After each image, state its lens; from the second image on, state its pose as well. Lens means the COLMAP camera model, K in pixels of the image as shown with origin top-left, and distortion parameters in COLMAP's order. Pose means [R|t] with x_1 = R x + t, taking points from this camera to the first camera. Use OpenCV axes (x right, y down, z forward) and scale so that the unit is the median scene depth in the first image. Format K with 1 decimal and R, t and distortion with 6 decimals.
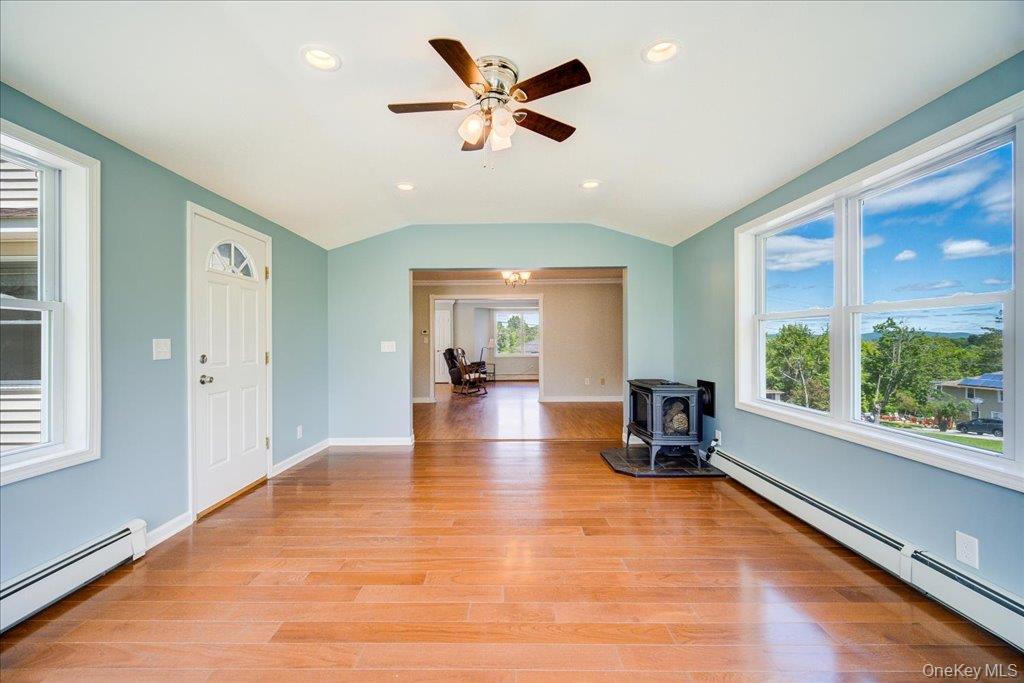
lens RADIAL K [[415.9, 0, 511.5], [0, 415.9, 341.3], [0, 0, 1]] dist [0.000105, -0.000001]
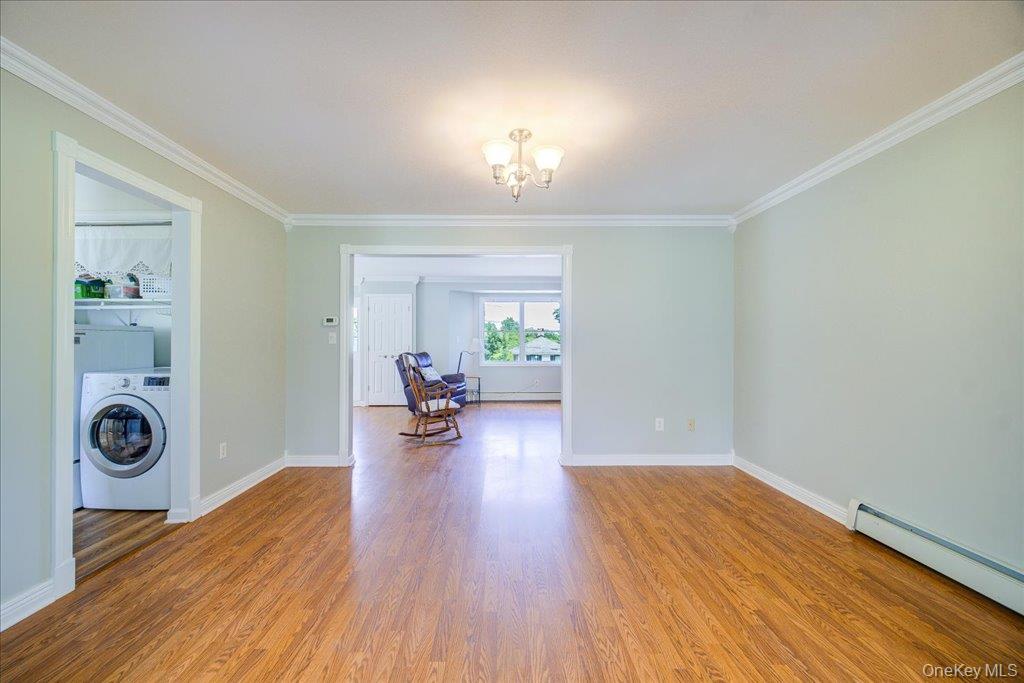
lens RADIAL K [[415.9, 0, 510.5], [0, 415.9, 341.7], [0, 0, 1]] dist [0.000105, -0.000001]
pose [[0.999822, 0.012342, 0.014276, -0.002592], [-0.012296, 0.999919, -0.003245, 0.000914], [-0.014315, 0.003069, 0.999893, 0.359186]]
